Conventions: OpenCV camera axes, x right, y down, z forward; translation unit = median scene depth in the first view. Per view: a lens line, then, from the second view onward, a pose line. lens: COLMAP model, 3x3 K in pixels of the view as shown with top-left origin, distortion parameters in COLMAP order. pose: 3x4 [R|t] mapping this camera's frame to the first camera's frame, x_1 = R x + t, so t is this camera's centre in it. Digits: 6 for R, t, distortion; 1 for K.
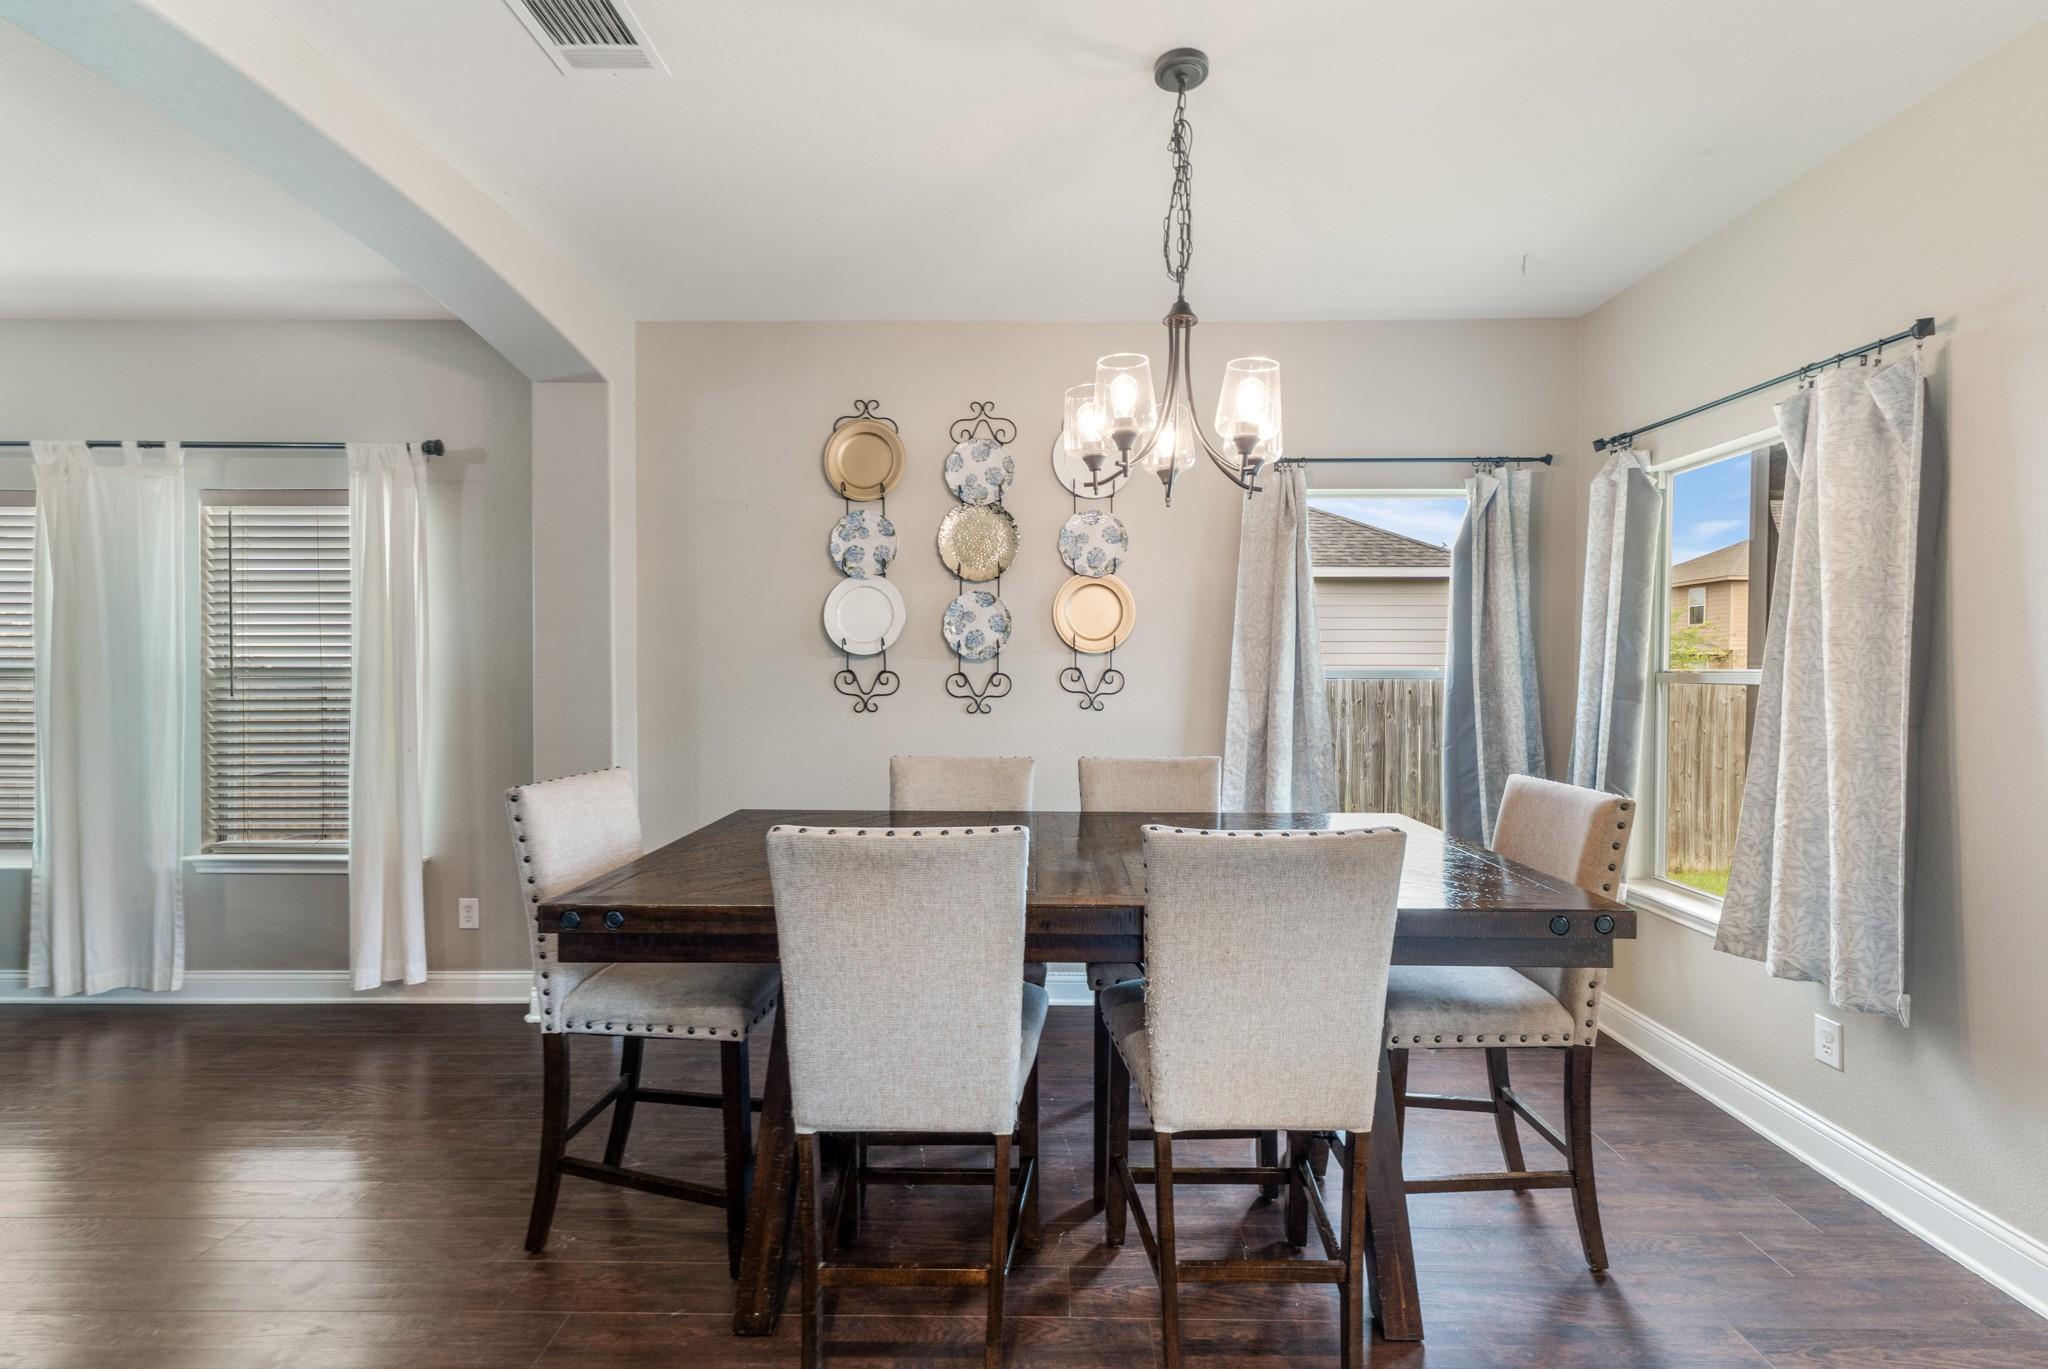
lens RADIAL K [[891.2, 0, 1024.0], [0, 891.2, 684.5], [0, 0, 1]] dist [0.000528, -0.000069]
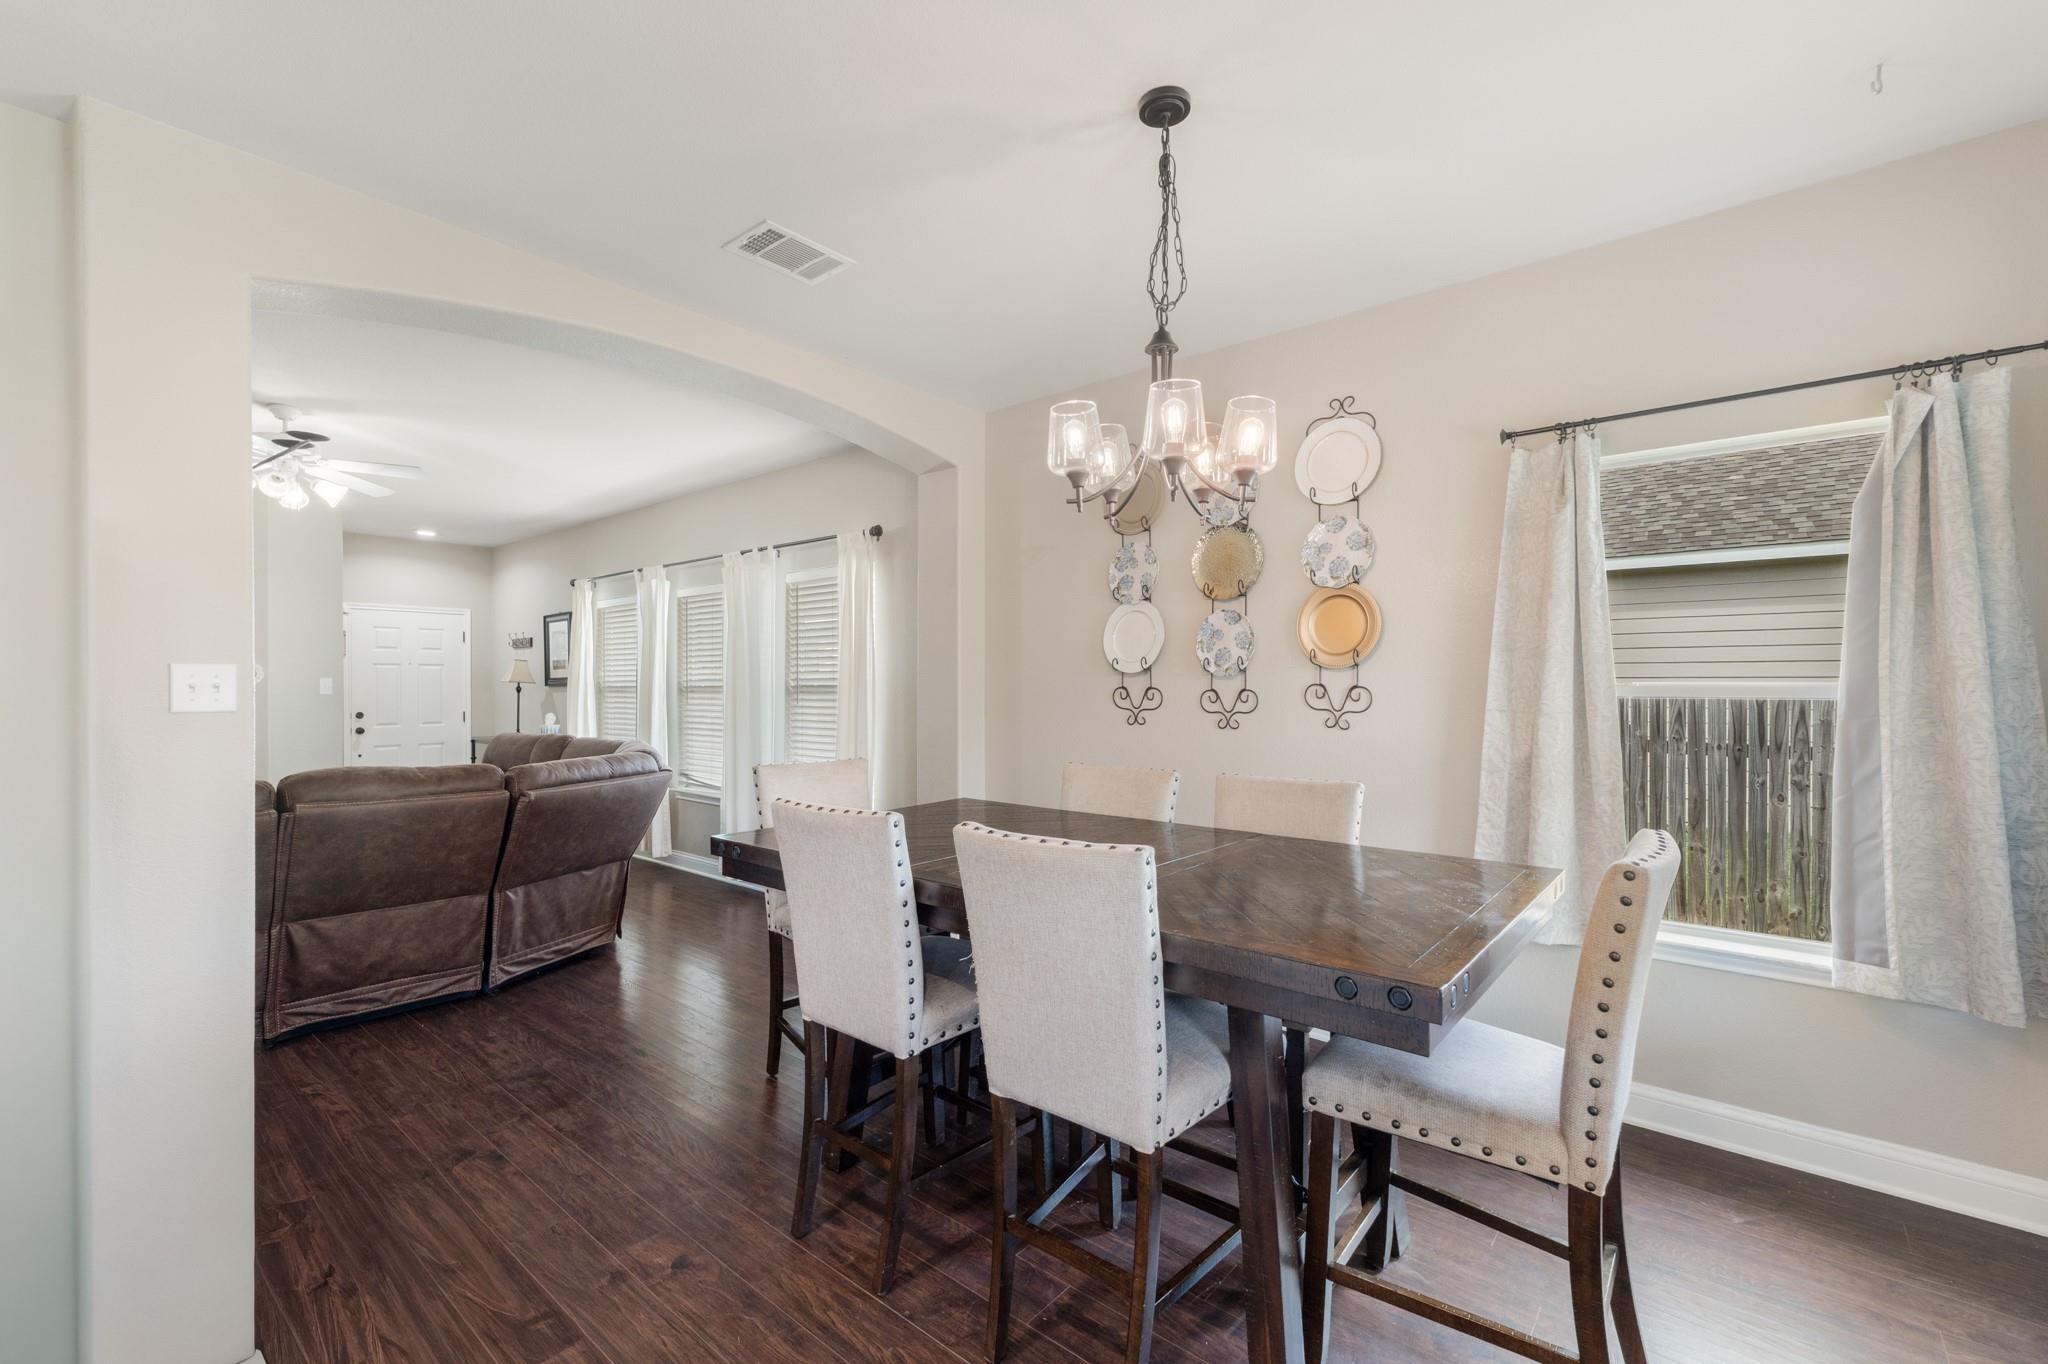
lens RADIAL K [[890.3, 0, 1022.3], [0, 890.3, 688.6], [0, 0, 1]] dist [0.001028, -0.000095]
pose [[0.759835, 0.000705, -0.650116, 0.438986], [-0.008557, 0.999924, -0.008917, -0.002754], [0.650060, 0.012338, 0.759783, 0.071288]]
